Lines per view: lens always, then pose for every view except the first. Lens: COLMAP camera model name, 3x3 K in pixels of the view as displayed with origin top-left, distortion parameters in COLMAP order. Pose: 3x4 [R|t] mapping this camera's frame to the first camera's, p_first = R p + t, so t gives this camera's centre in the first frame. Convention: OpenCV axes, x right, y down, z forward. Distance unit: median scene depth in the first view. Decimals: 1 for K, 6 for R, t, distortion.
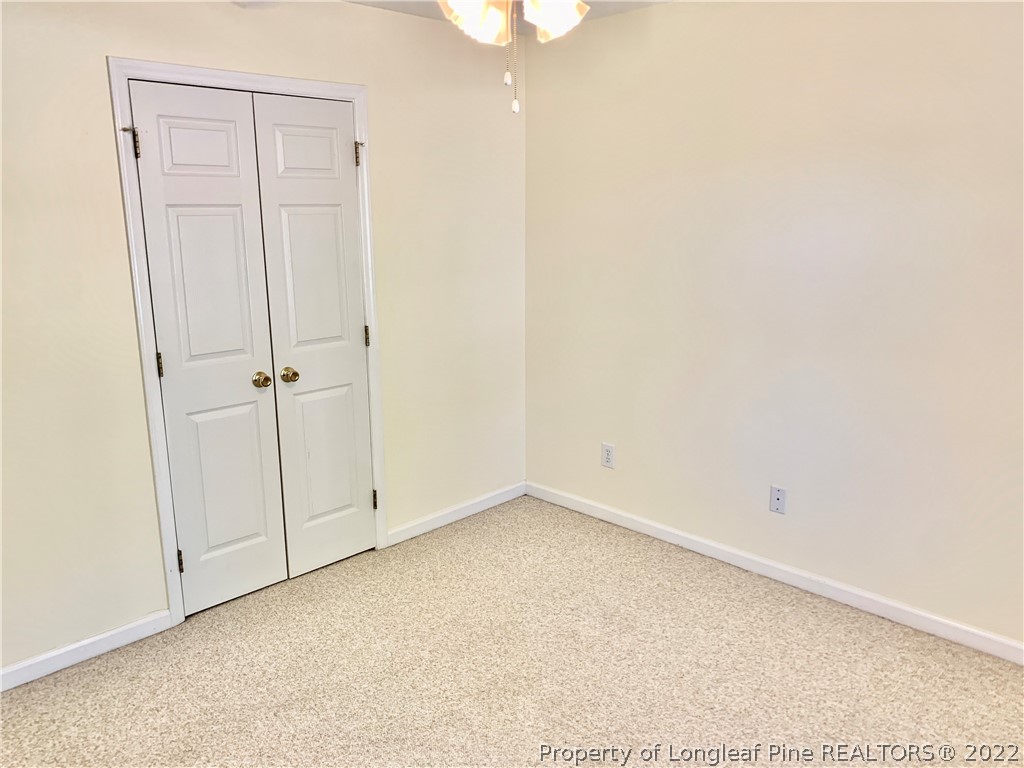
lens RADIAL K [[787.3, 0, 511.9], [0, 787.3, 383.2], [0, 0, 1]] dist [0.030687, -0.025657]
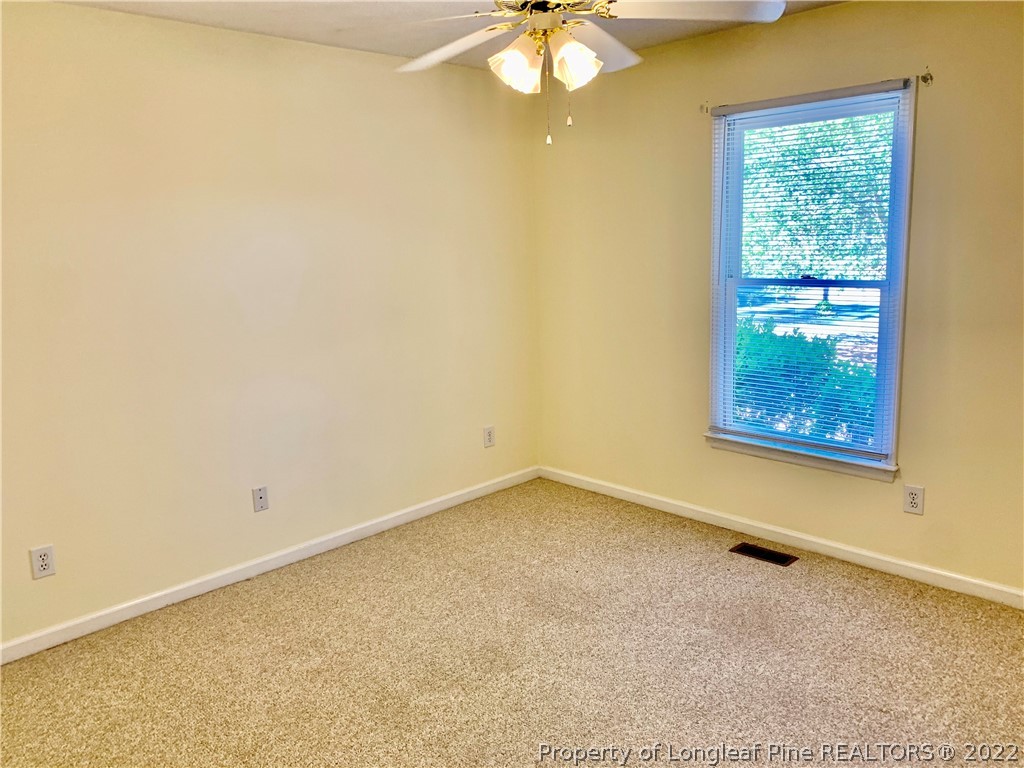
lens RADIAL K [[787.3, 0, 511.4], [0, 787.3, 384.5], [0, 0, 1]] dist [0.030687, -0.025657]
pose [[0.016597, -0.188220, 0.981987, -0.715687], [0.258394, 0.949567, 0.177639, -0.109660], [-0.965897, 0.250791, 0.064395, 0.557937]]
